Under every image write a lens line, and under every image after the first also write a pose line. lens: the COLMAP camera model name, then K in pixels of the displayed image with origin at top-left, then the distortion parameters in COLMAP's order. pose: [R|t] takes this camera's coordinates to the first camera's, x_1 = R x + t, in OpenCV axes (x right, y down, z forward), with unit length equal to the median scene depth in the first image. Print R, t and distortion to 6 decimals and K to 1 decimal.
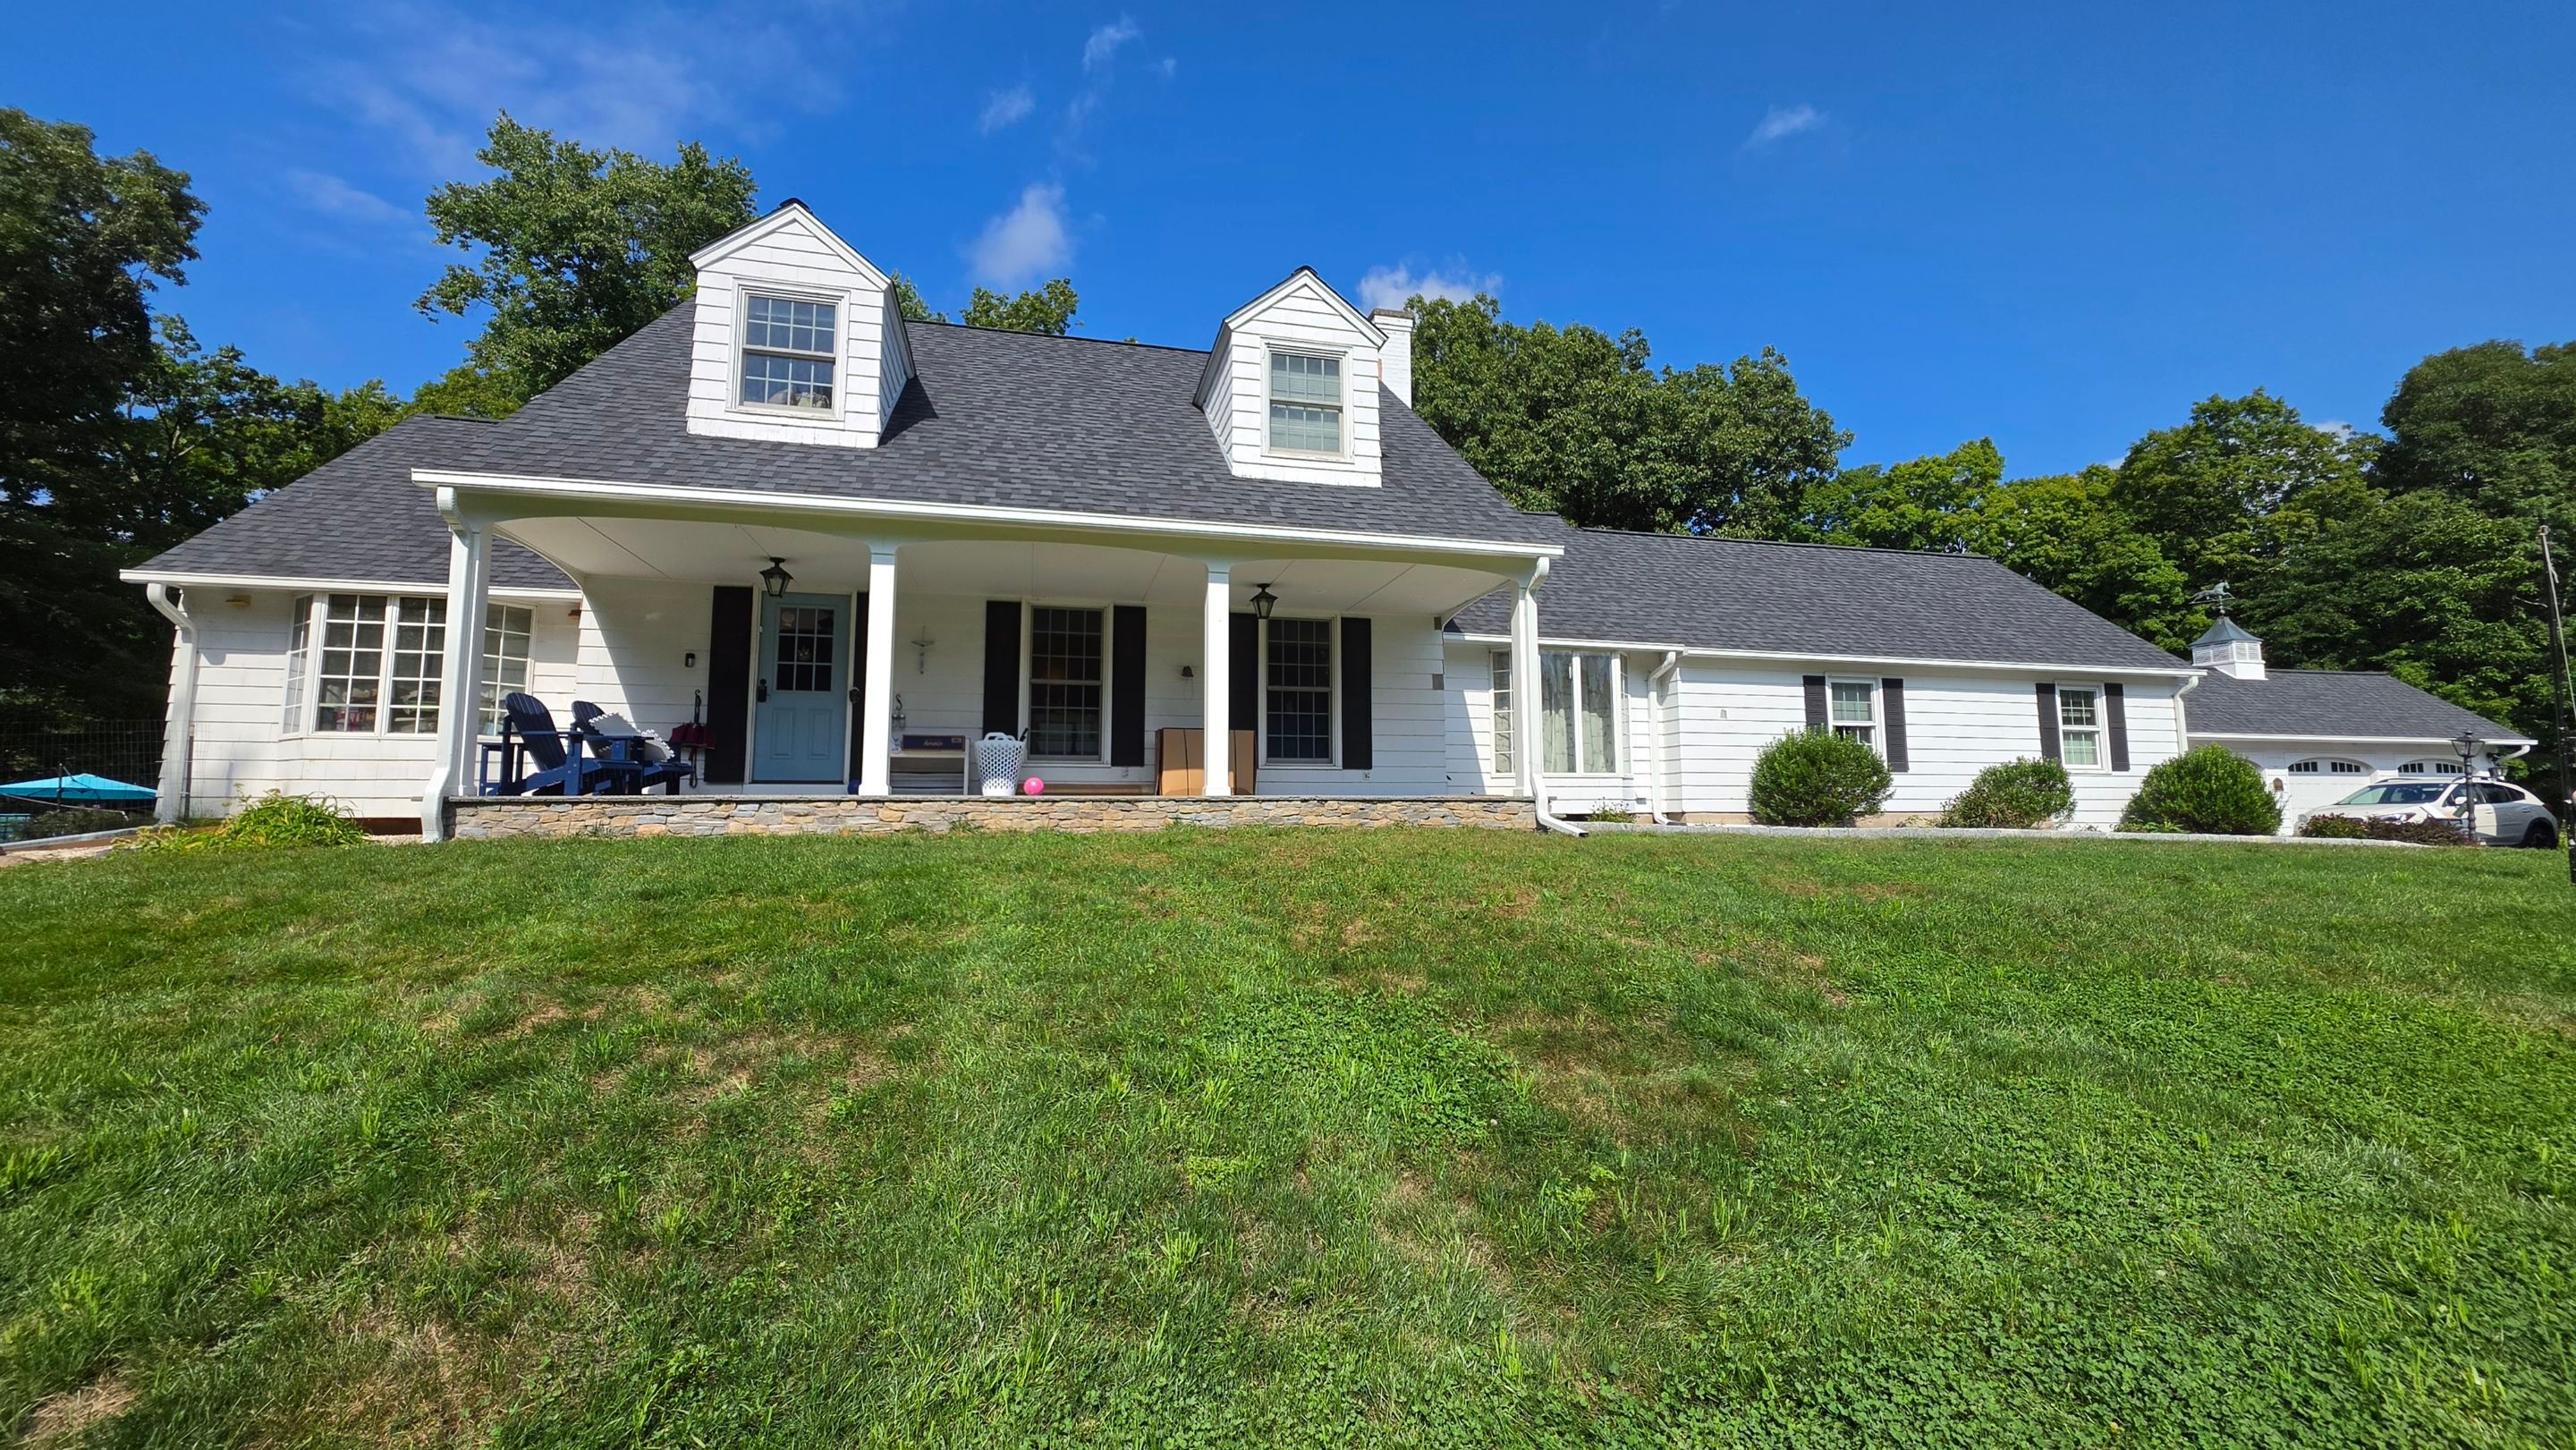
lens RADIAL K [[988.0, 0, 1288.0], [0, 988.0, 725.0], [0, 0, 1]] dist [0.000028, 0.000066]
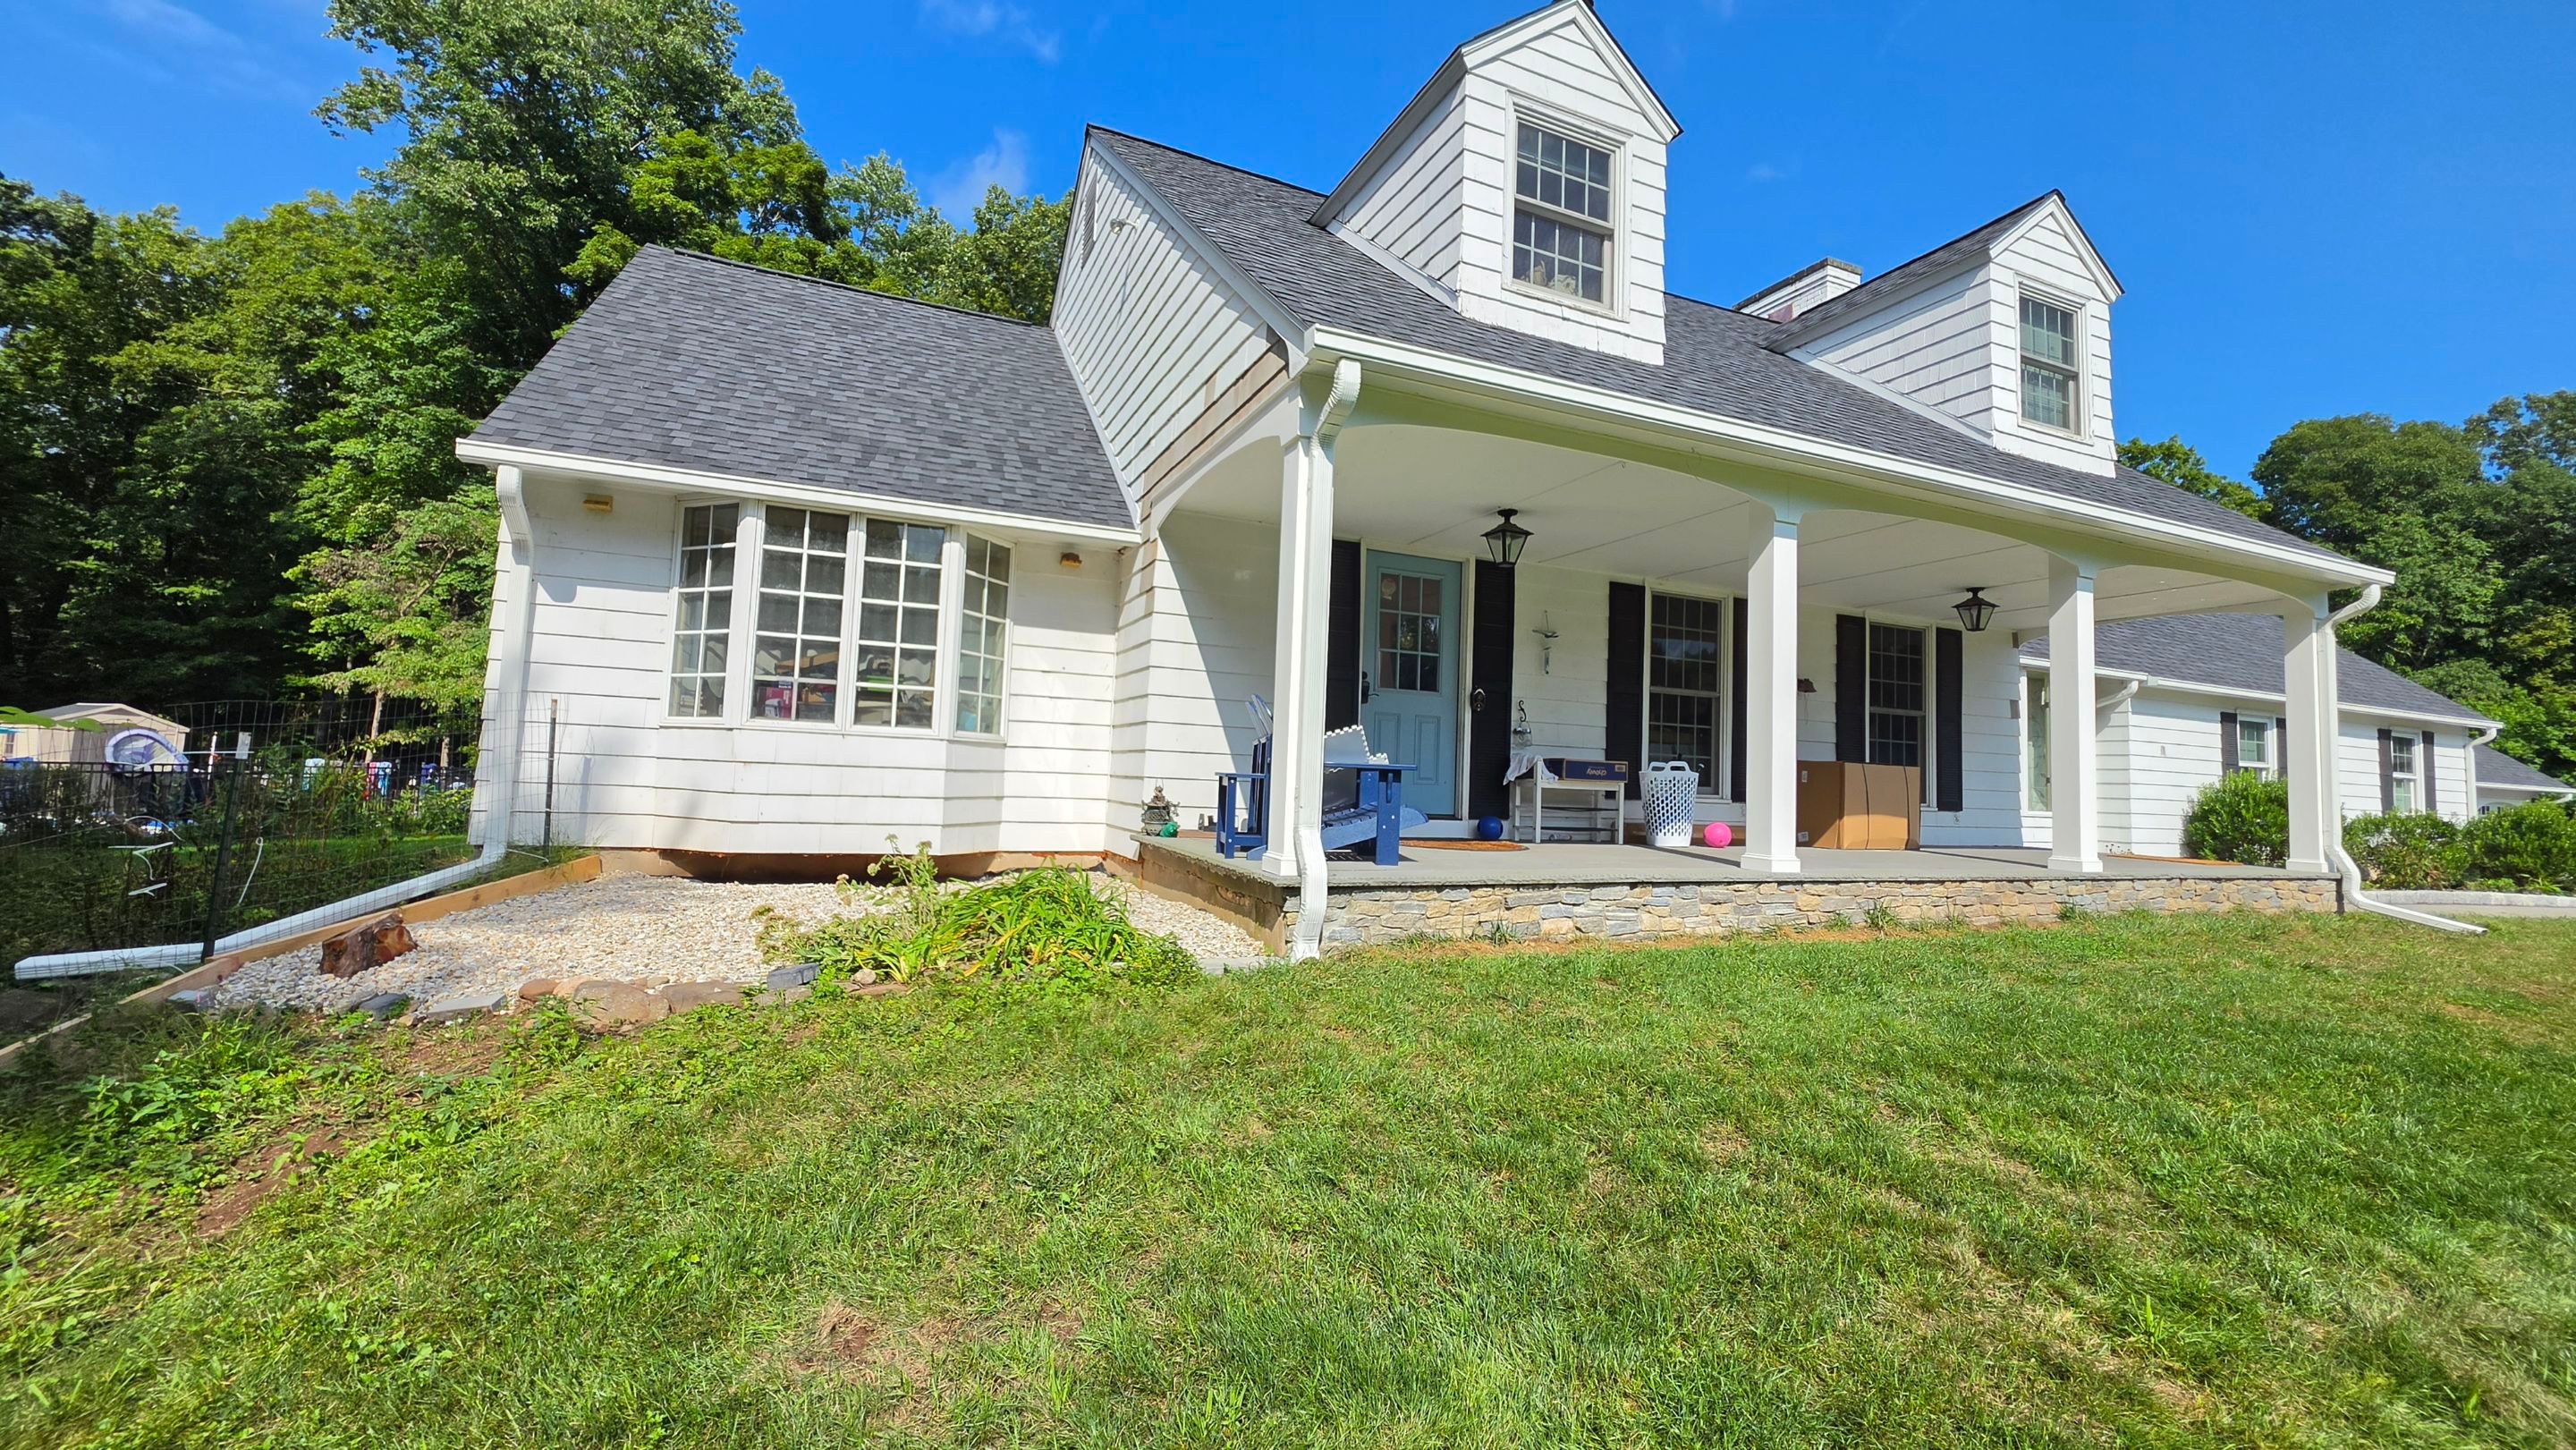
lens RADIAL K [[988.0, 0, 1288.0], [0, 988.0, 725.0], [0, 0, 1]] dist [0.000028, 0.000066]
pose [[0.987218, 0.049644, 0.151446, -0.703996], [-0.055419, 0.997879, 0.034150, -0.029243], [-0.149429, -0.042107, 0.987875, 0.297344]]
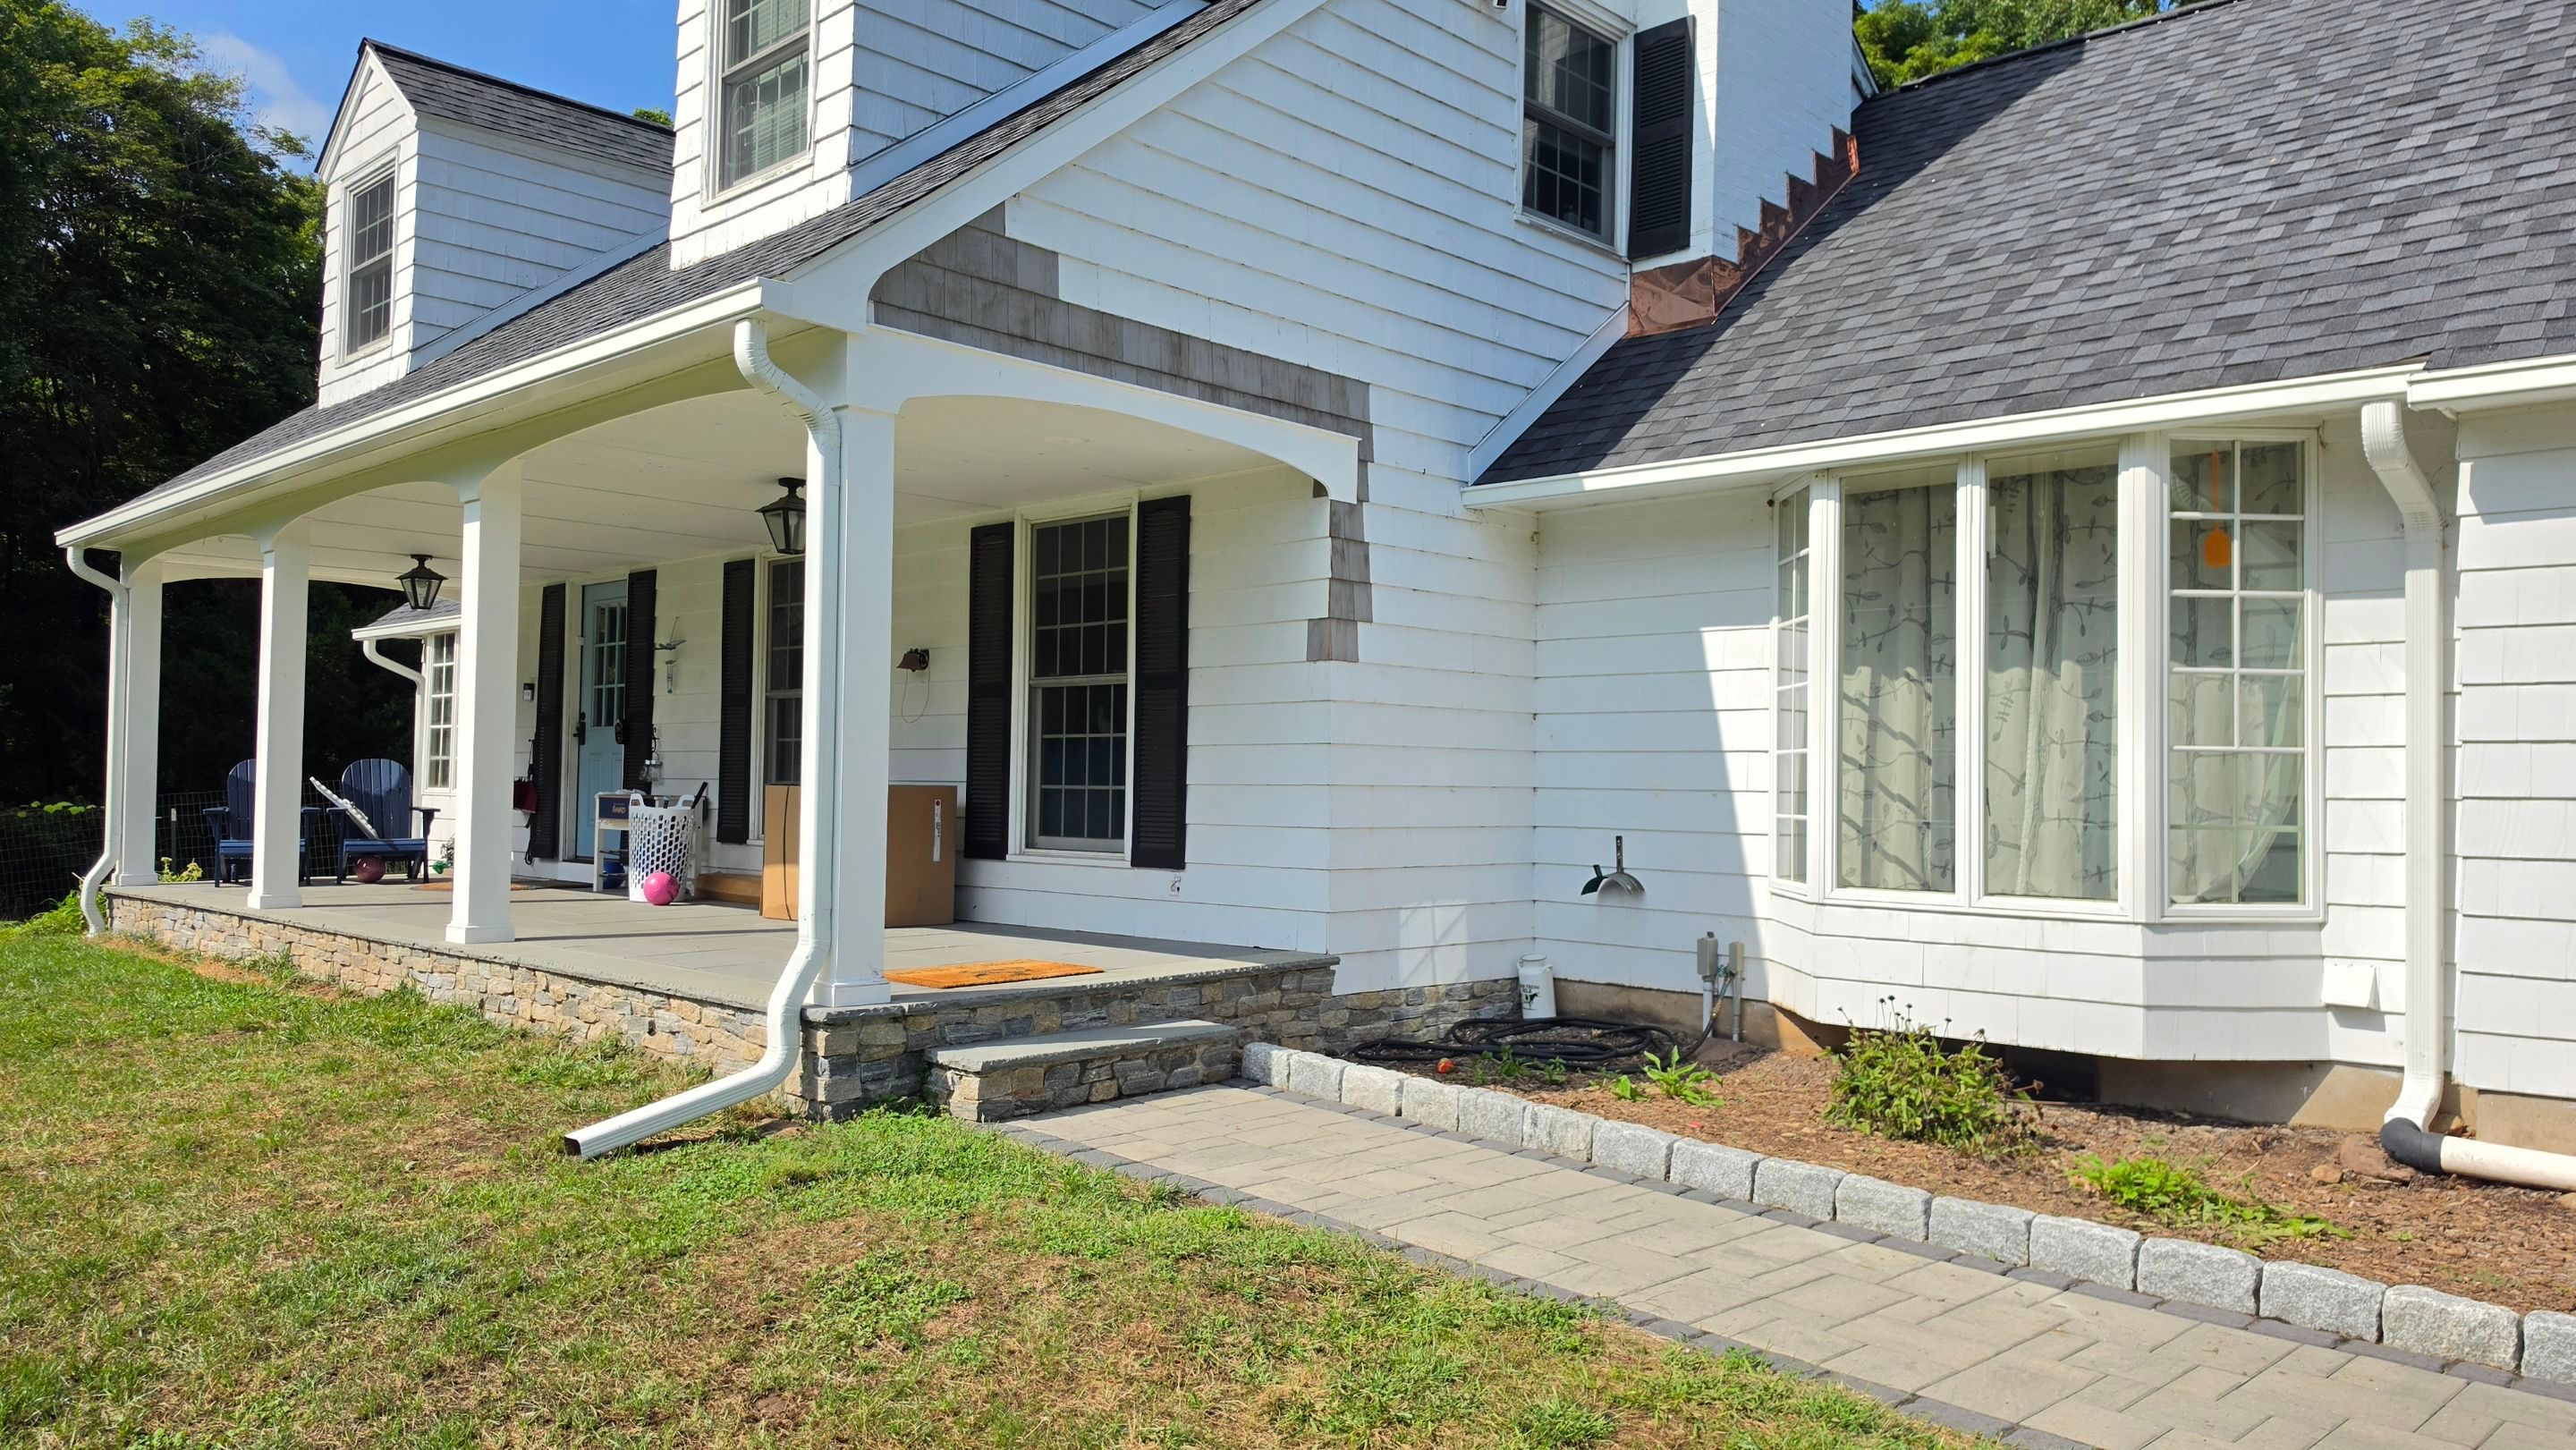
lens RADIAL K [[1876.4, 0, 1288.0], [0, 1876.4, 725.0], [0, 0, 1]] dist [-0.001651, -0.000920]
pose [[0.537373, -0.036738, -0.842544, 0.856639], [0.038820, 0.999069, -0.018804, 0.002094], [0.842451, -0.022603, 0.538299, 0.729383]]
